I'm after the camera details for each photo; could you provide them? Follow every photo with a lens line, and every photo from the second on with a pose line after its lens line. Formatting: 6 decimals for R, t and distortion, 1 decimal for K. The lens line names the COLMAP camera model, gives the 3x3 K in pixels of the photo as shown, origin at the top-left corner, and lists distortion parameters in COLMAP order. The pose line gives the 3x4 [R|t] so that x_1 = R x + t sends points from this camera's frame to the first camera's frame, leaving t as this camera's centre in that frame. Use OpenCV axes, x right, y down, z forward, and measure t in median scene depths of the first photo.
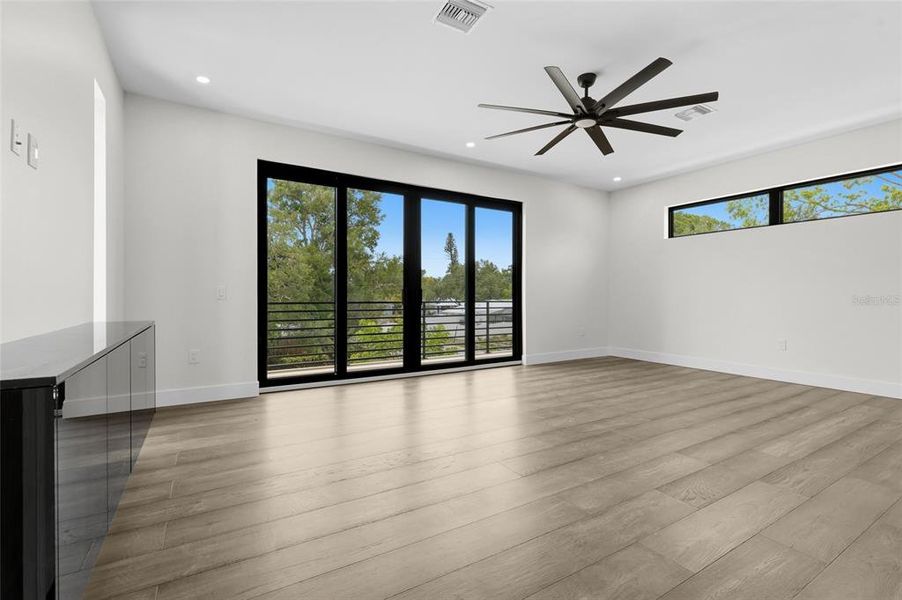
lens RADIAL K [[407.8, 0, 449.8], [0, 407.8, 298.4], [0, 0, 1]] dist [0.001220, 0.000256]
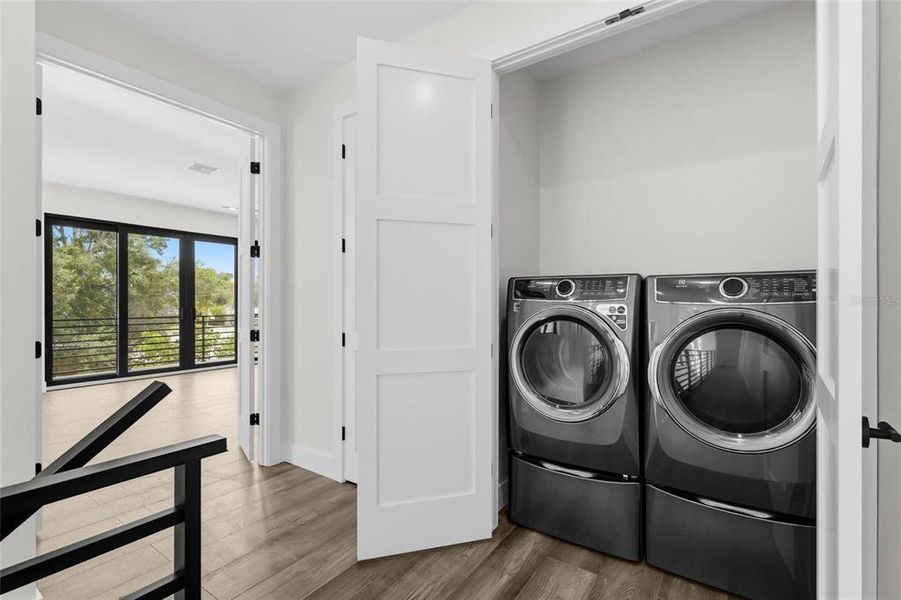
lens RADIAL K [[407.4, 0, 446.1], [0, 407.4, 302.8], [0, 0, 1]] dist [0.001220, 0.000256]
pose [[0.913252, -0.008767, 0.407301, 0.056804], [0.009547, 0.999954, 0.000118, -0.012542], [-0.407284, 0.003781, 0.913294, -0.236006]]
